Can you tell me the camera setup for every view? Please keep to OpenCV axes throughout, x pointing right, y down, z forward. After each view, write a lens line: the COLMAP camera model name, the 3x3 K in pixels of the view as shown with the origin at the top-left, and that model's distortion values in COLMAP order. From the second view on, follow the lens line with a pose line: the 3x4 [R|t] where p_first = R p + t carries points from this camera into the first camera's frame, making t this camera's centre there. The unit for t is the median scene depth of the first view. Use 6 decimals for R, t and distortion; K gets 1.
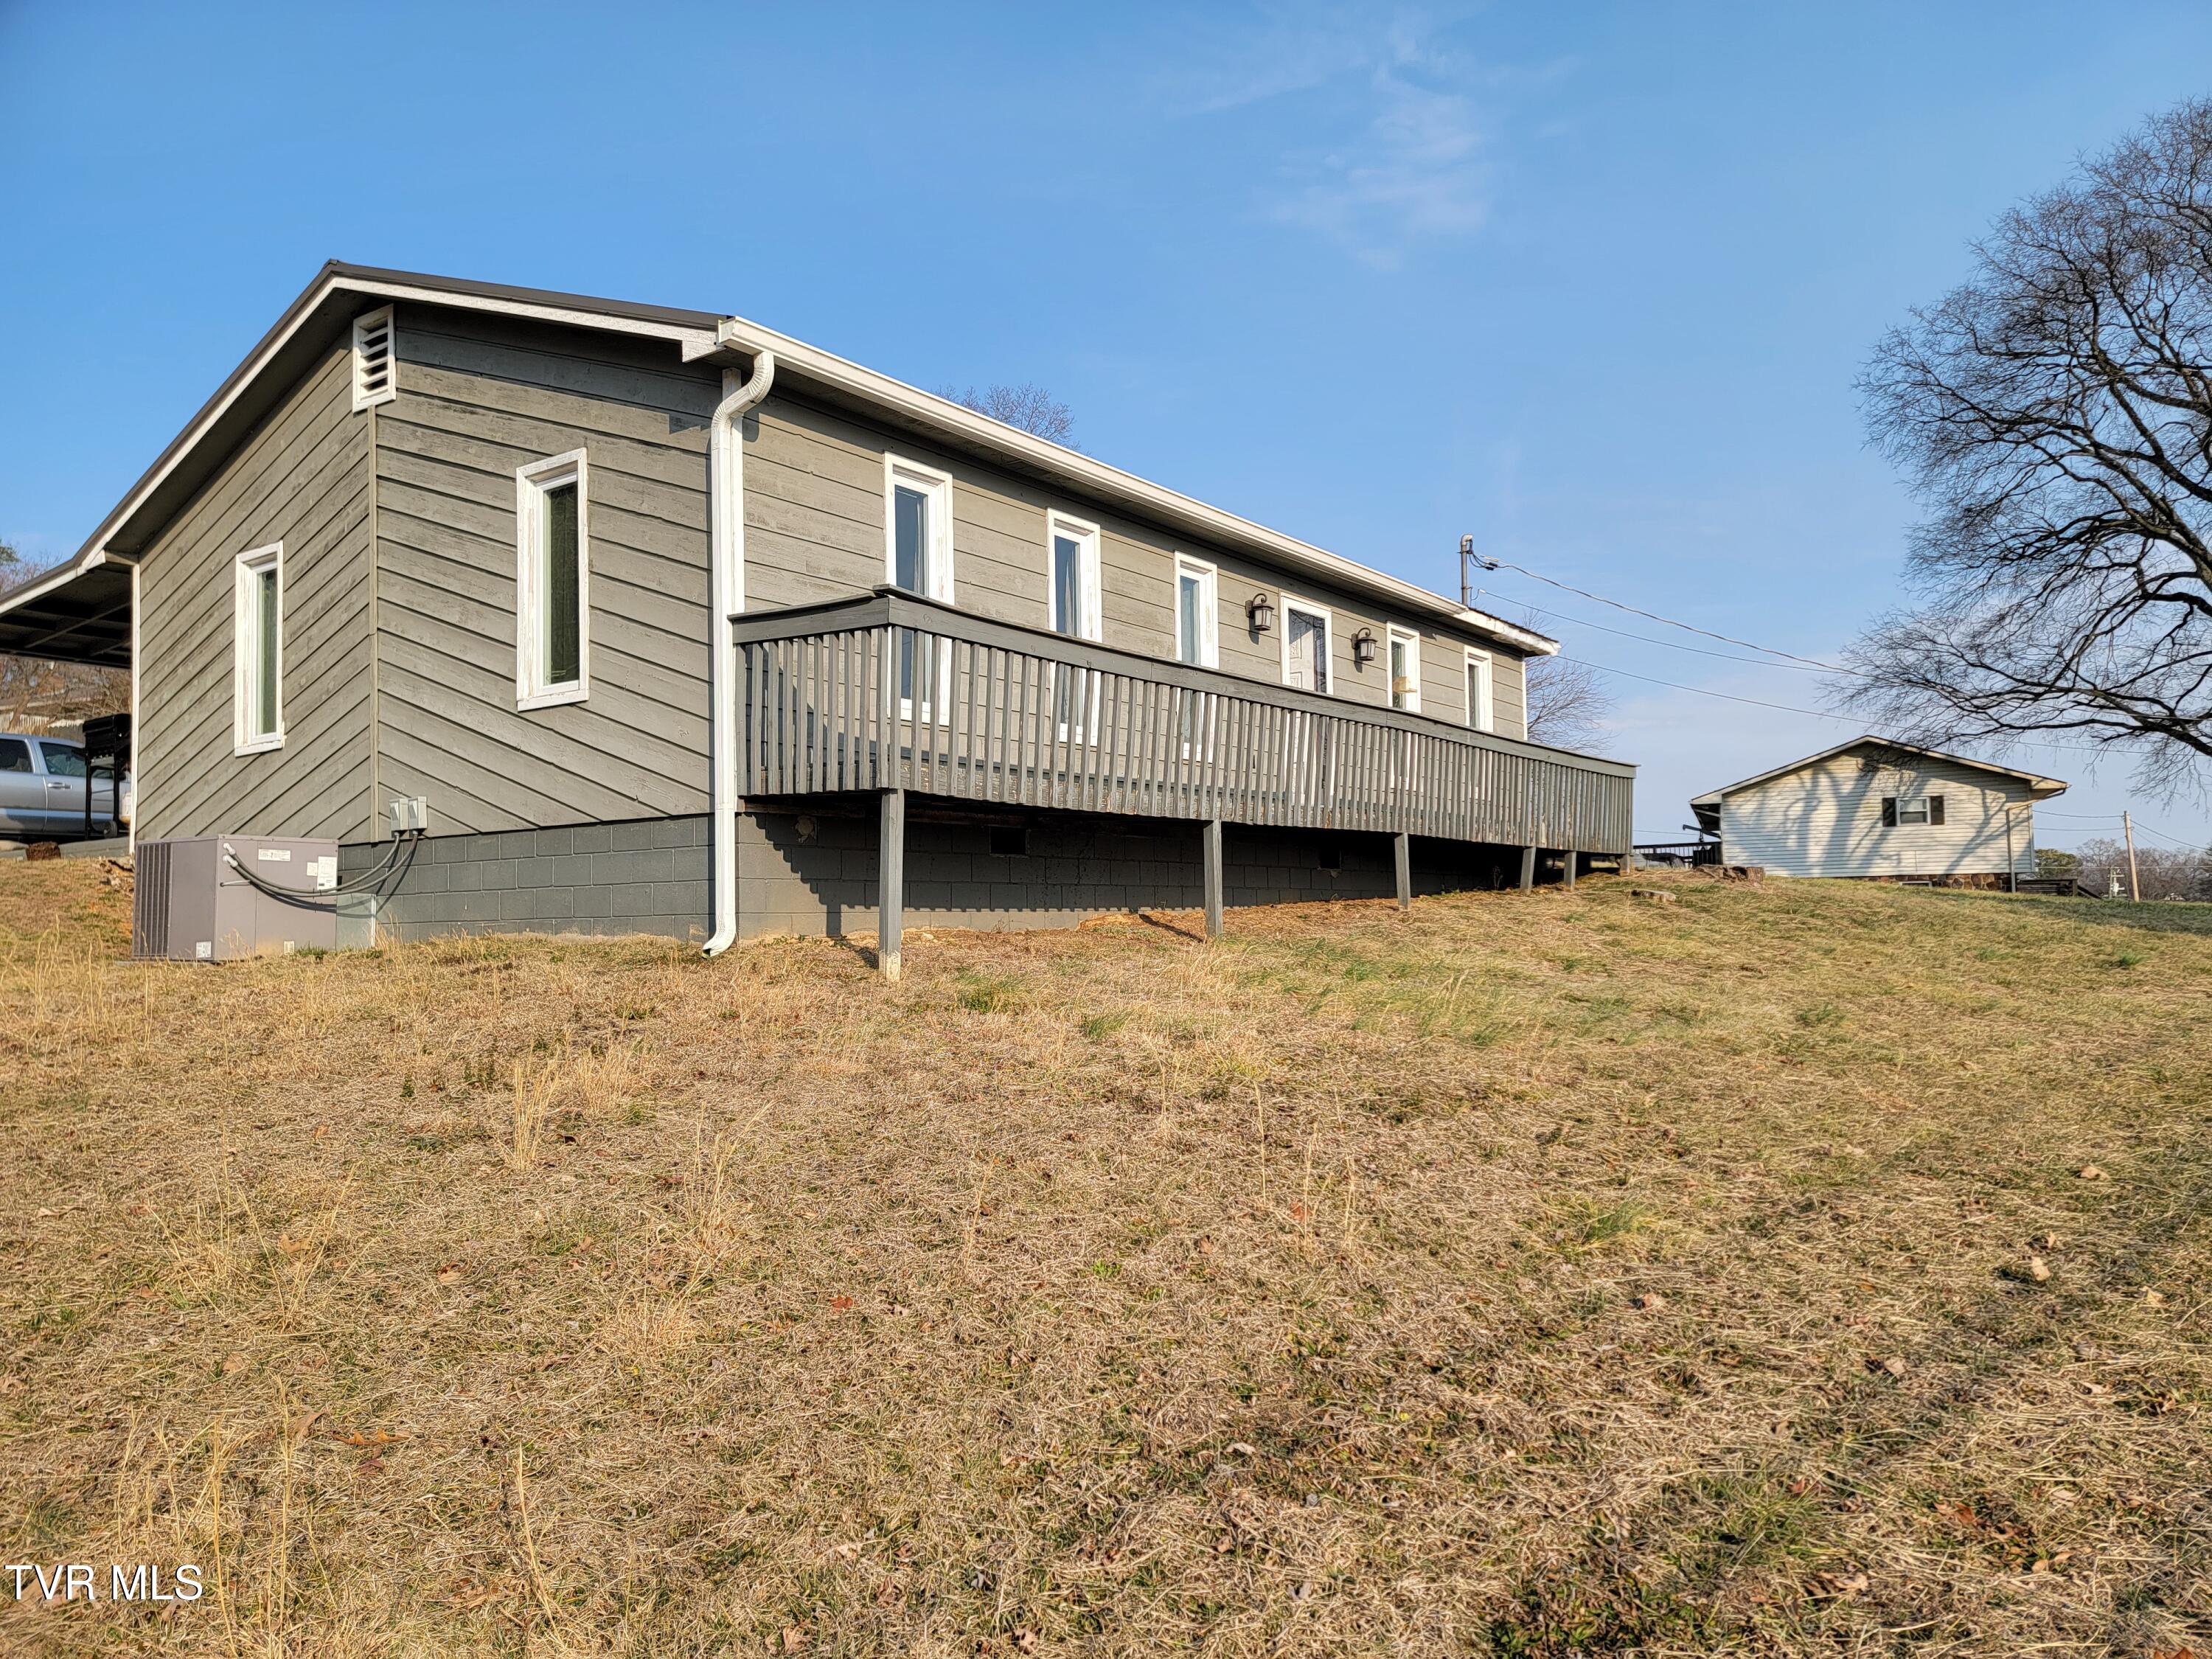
lens RADIAL K [[1567.2, 0, 1111.9], [0, 1567.2, 832.5], [0, 0, 1]] dist [0.059034, 0.001291]
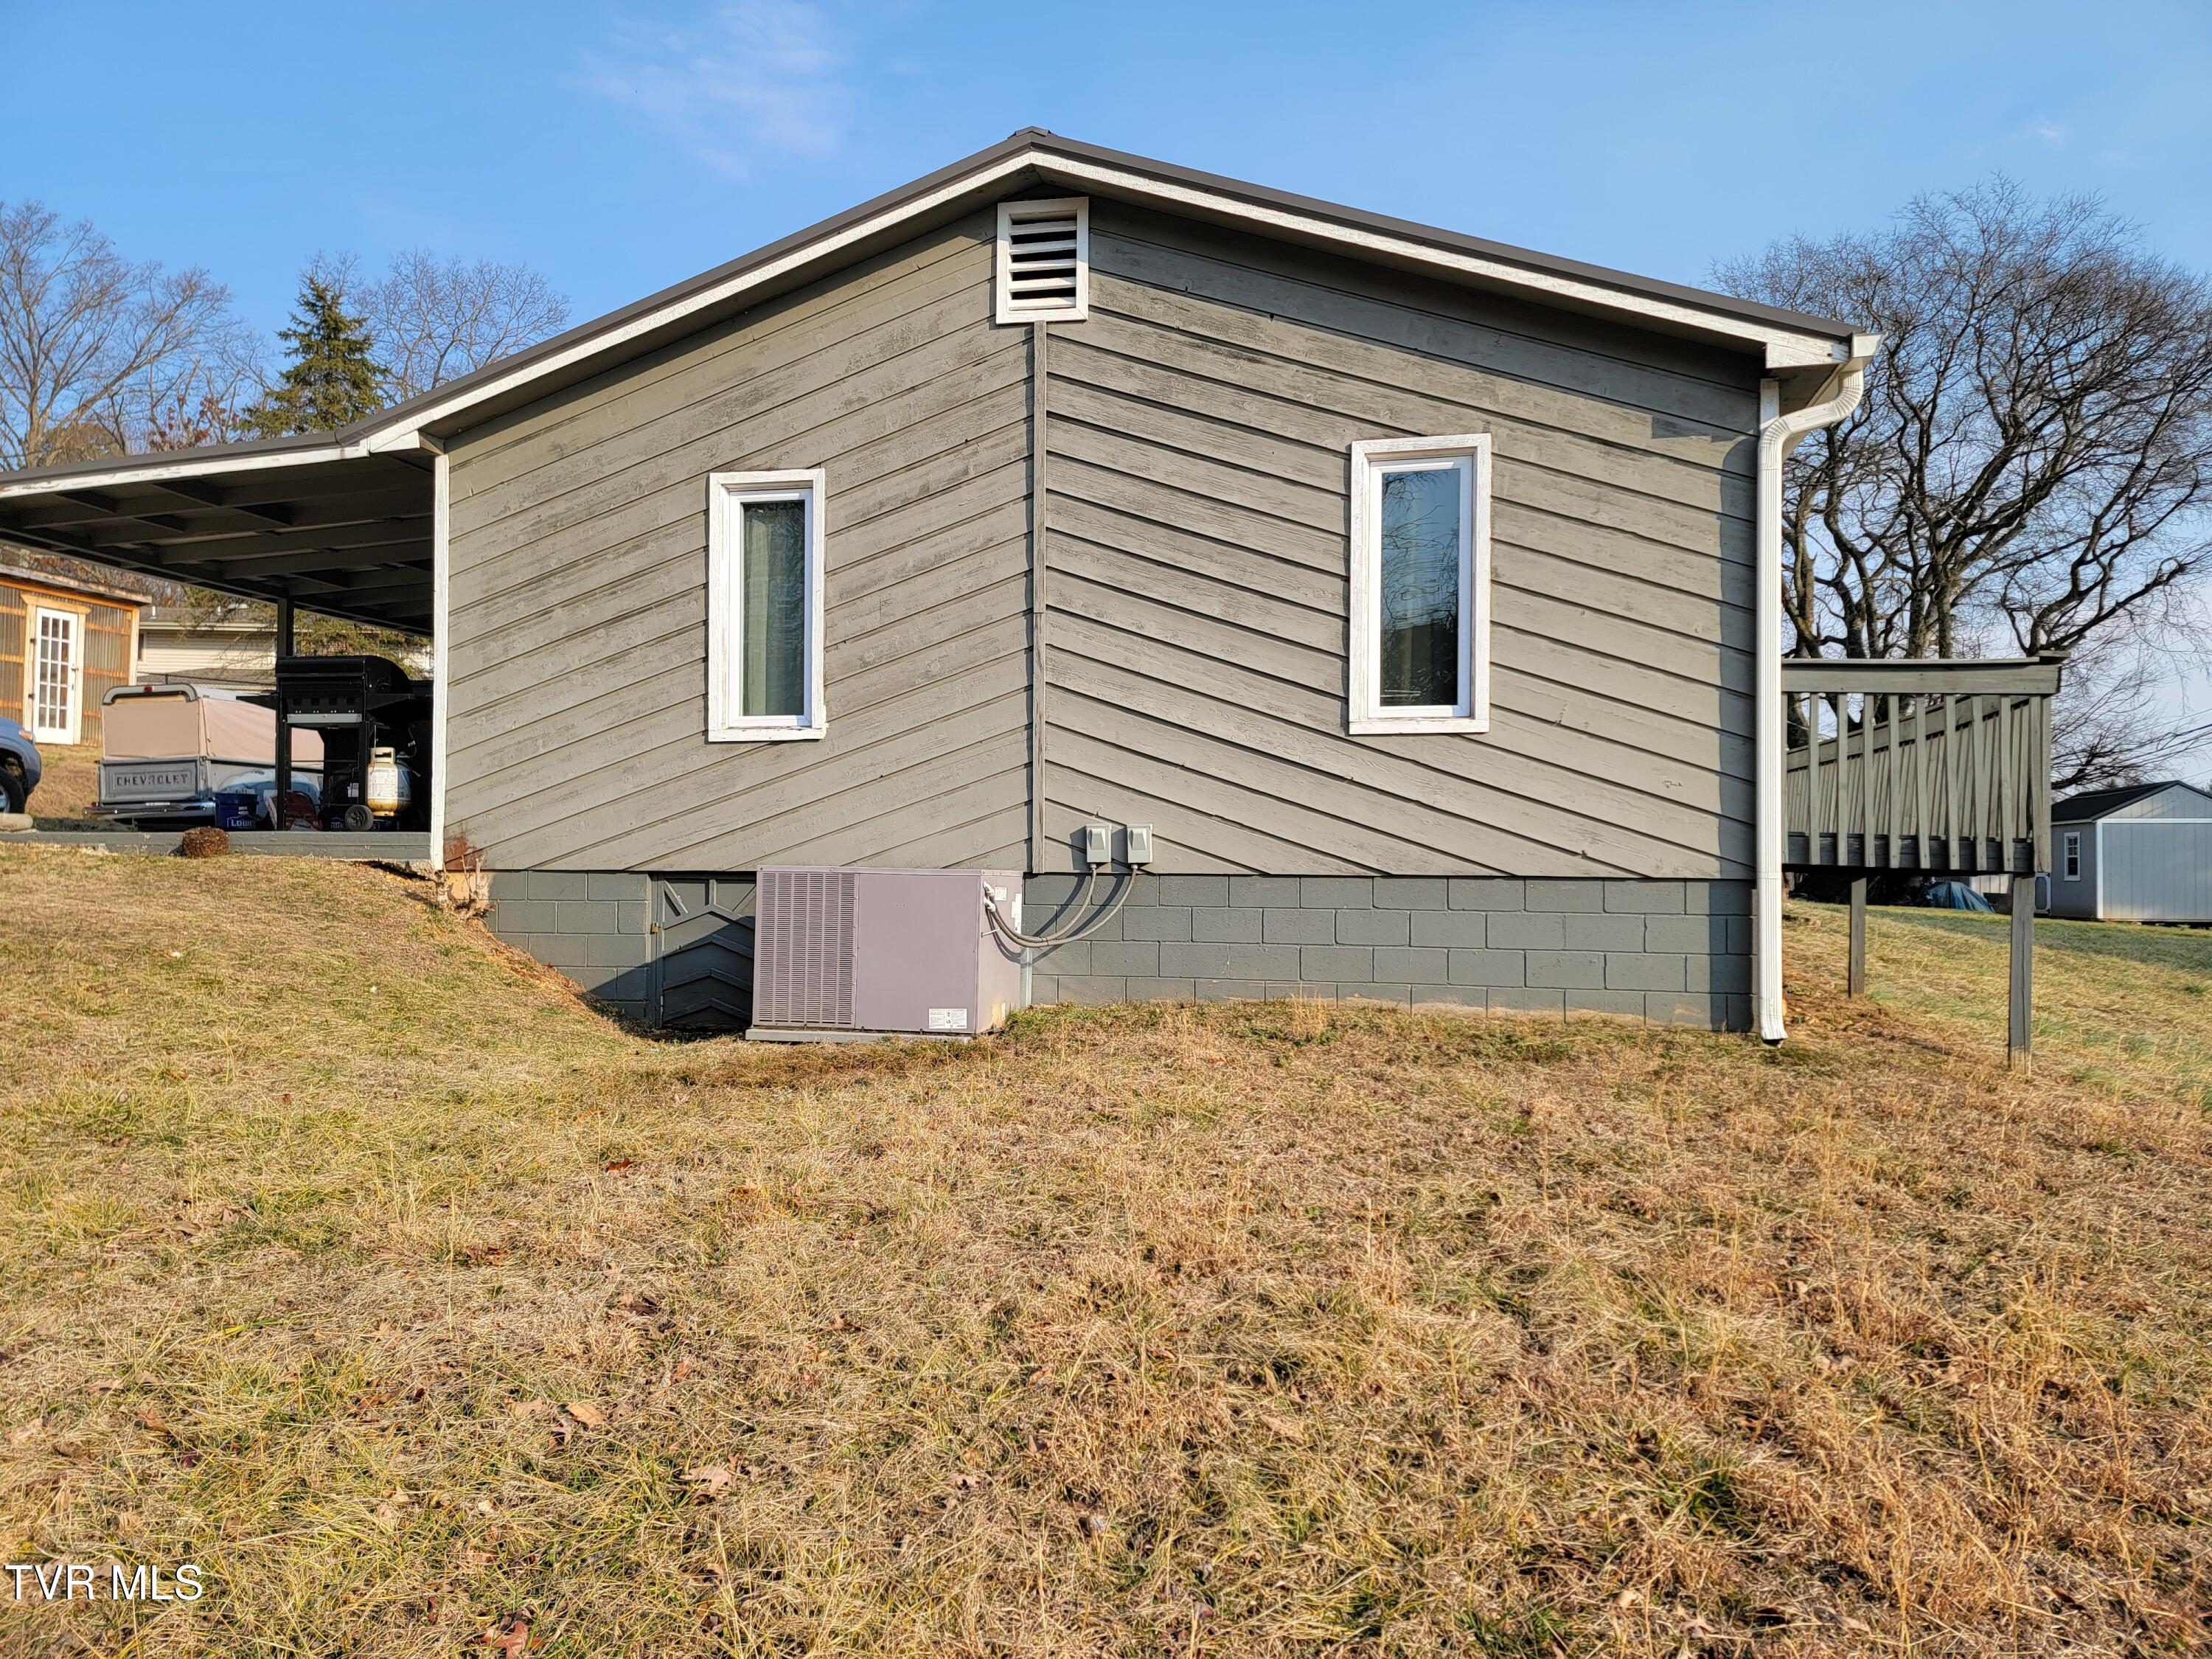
lens RADIAL K [[1567.2, 0, 1107.7], [0, 1567.2, 822.3], [0, 0, 1]] dist [0.059034, 0.001291]
pose [[0.912686, 0.027256, 0.407752, -0.773824], [-0.044382, 0.998483, 0.032599, -0.047901], [-0.406244, -0.047849, 0.912511, 0.269895]]
